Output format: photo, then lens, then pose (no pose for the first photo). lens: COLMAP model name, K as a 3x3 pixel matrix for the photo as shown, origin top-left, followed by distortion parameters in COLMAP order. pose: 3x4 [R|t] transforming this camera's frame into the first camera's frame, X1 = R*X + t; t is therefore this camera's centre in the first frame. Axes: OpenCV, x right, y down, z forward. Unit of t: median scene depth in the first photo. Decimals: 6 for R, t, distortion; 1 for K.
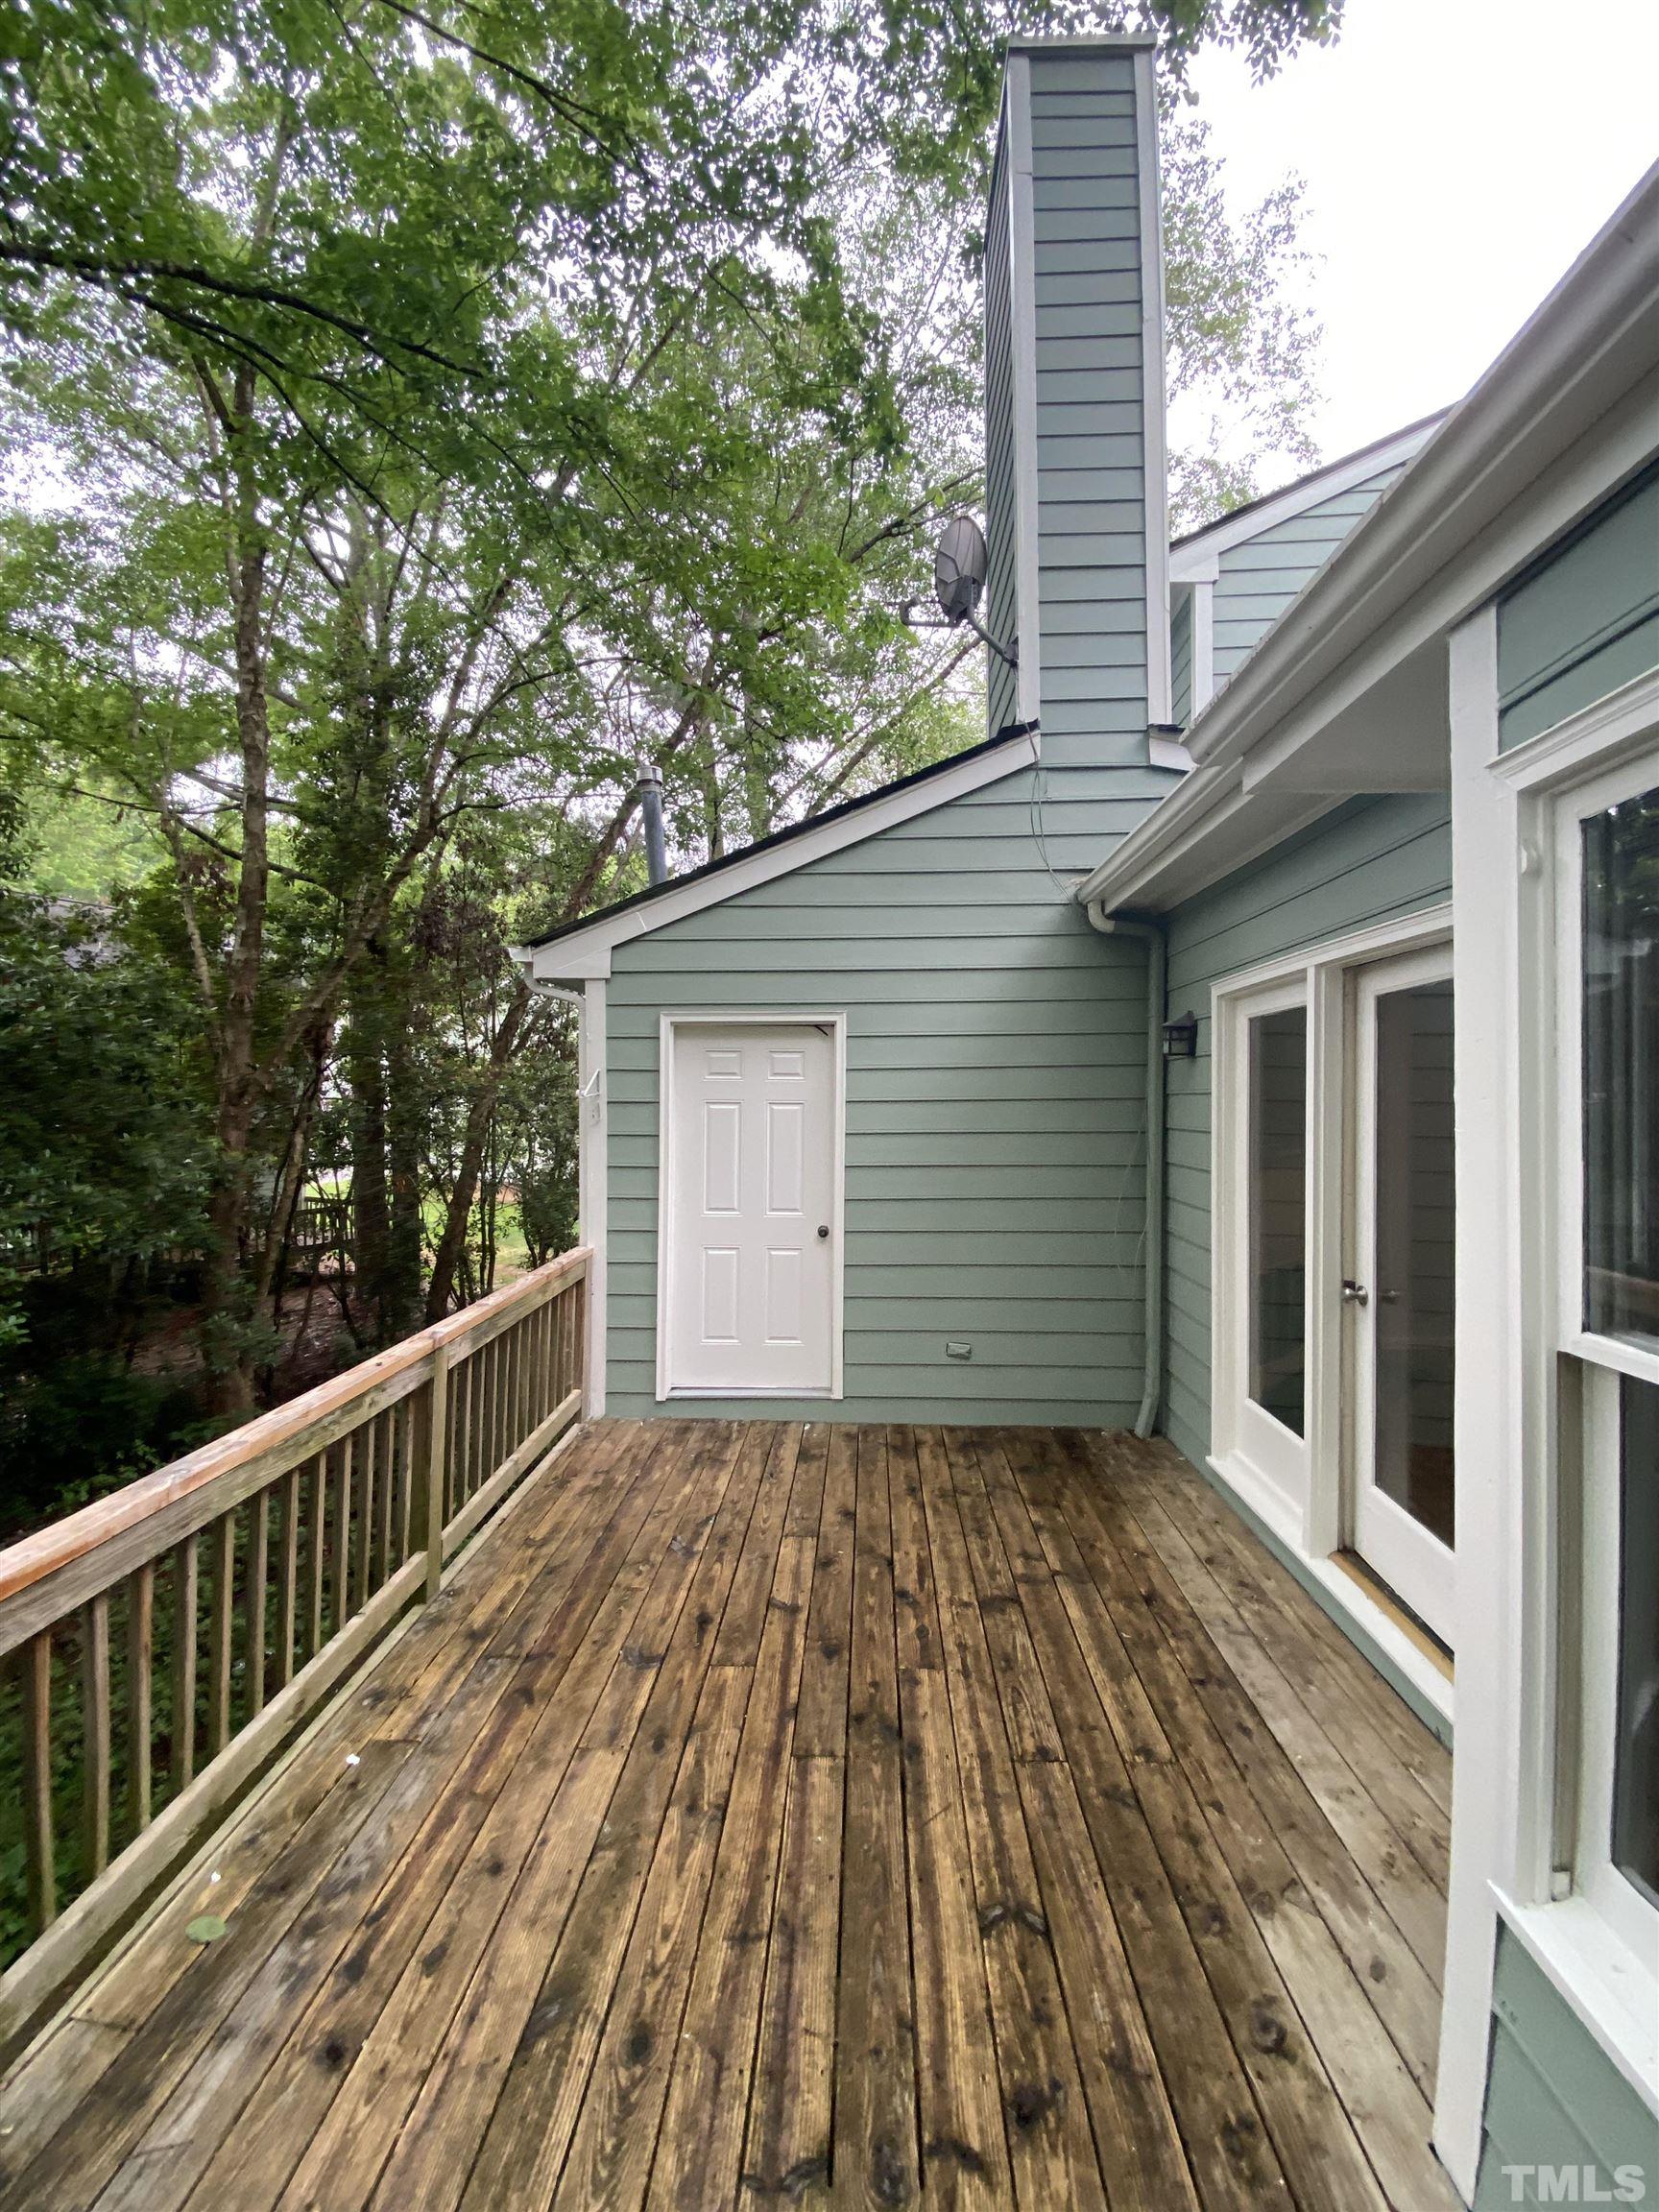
lens RADIAL K [[884.0, 0, 830.4], [0, 884.0, 1089.8], [0, 0, 1]] dist [0.010085, -0.015335]
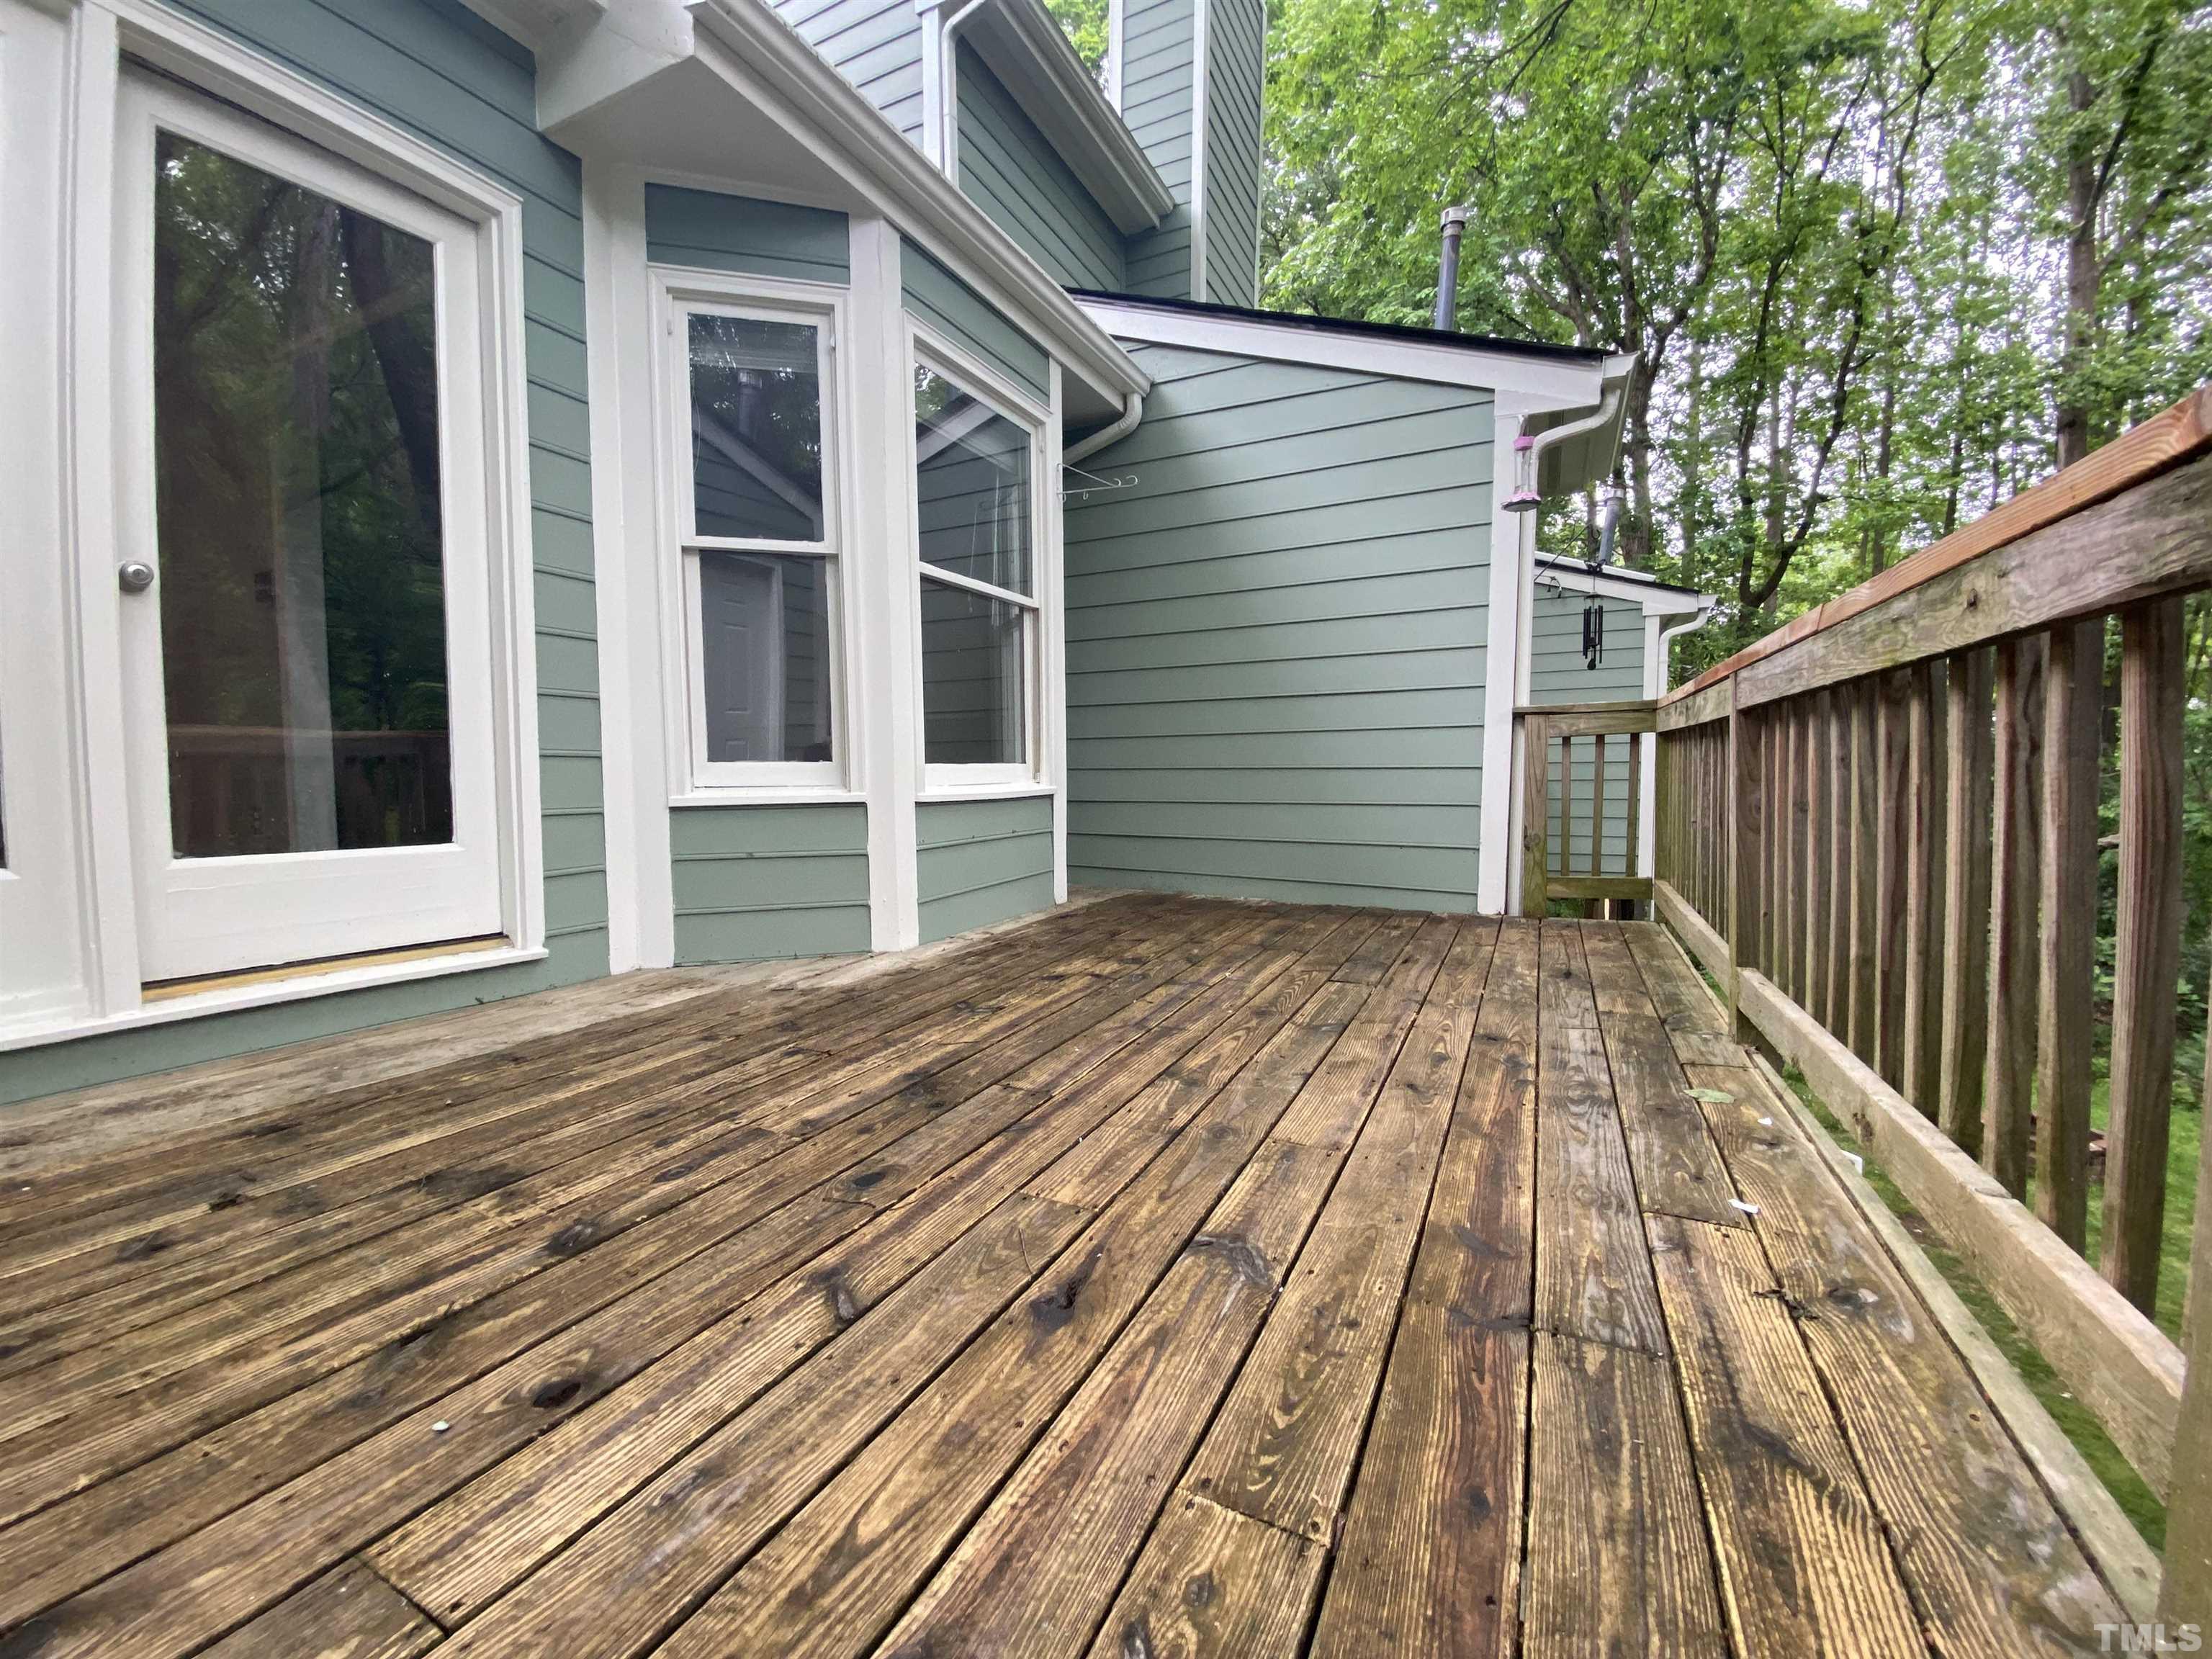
lens RADIAL K [[884.0, 0, 1104.0], [0, 884.0, 820.0], [0, 0, 1]] dist [0.010085, -0.015335]
pose [[-0.914956, -0.023005, 0.402896, -0.297550], [-0.006241, 0.999061, 0.042872, 0.376279], [-0.403504, 0.036712, -0.914241, 1.294830]]
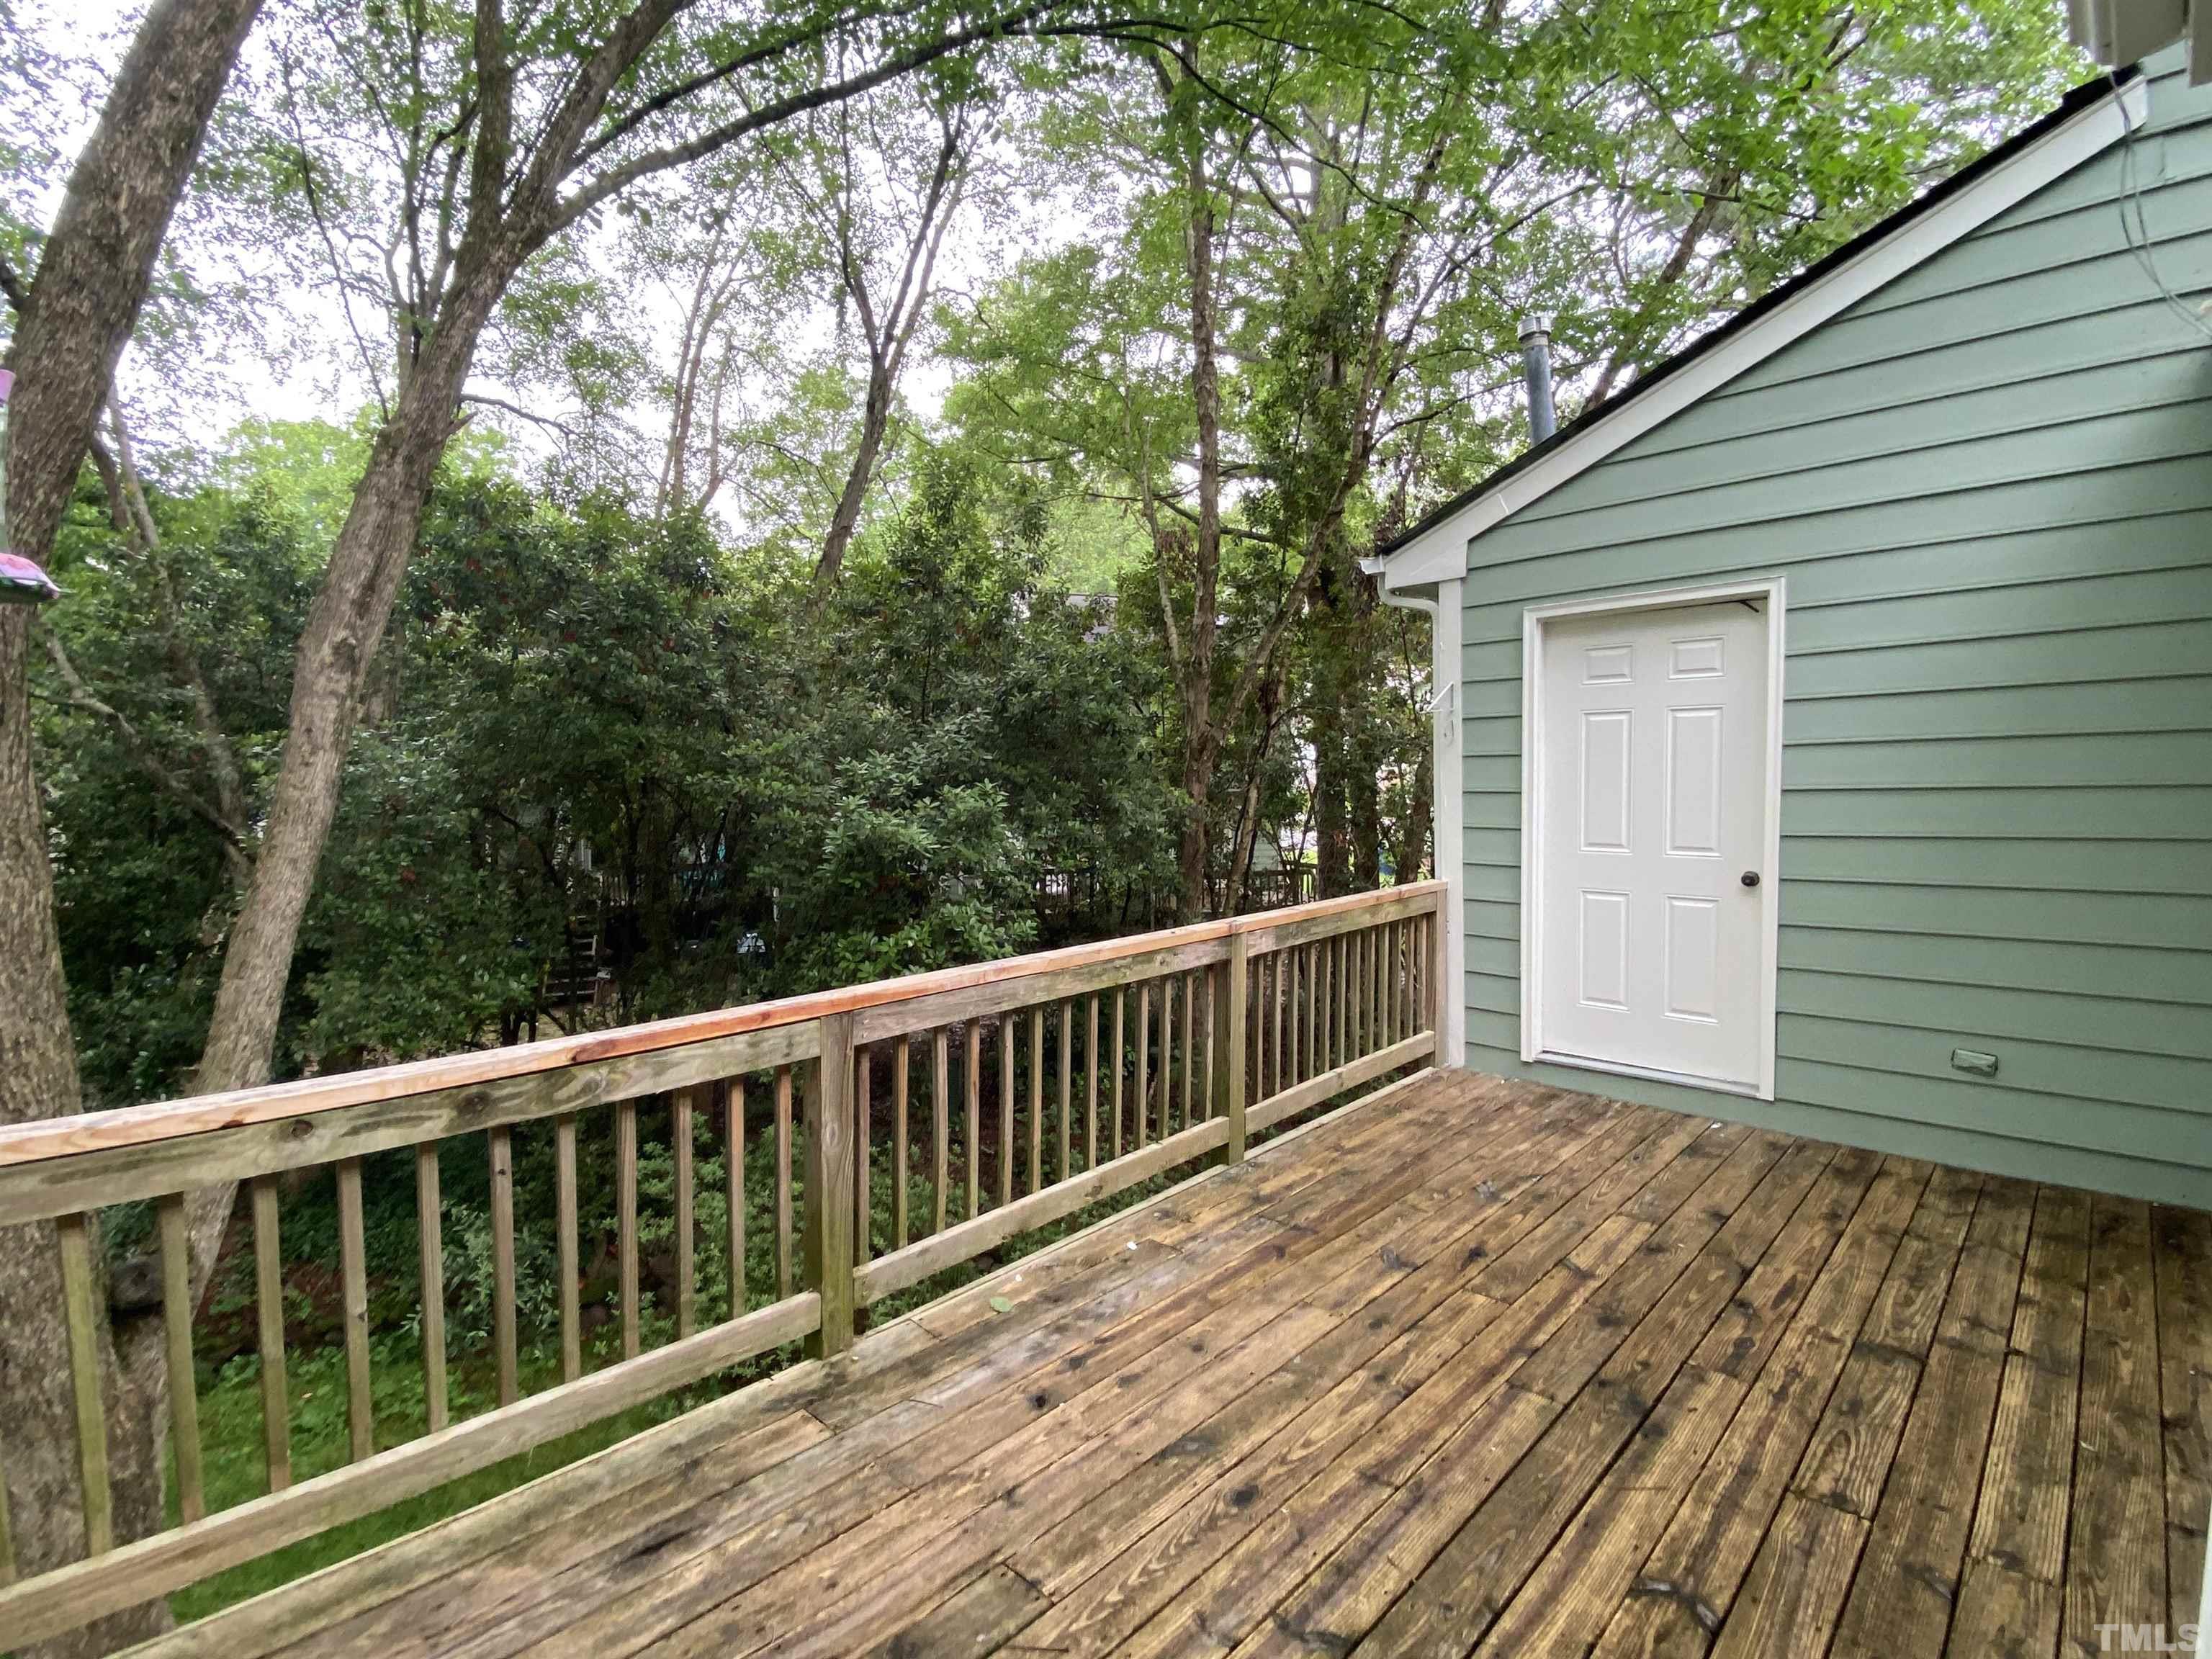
lens RADIAL K [[1032.3, 0, 1124.7], [0, 1032.3, 825.0], [0, 0, 1]] dist [0.065675, -0.059266]
pose [[0.756320, 0.017005, -0.653981, 0.275474], [0.021887, 0.998445, 0.051273, 0.093954], [0.653836, -0.053092, 0.754771, -0.027092]]
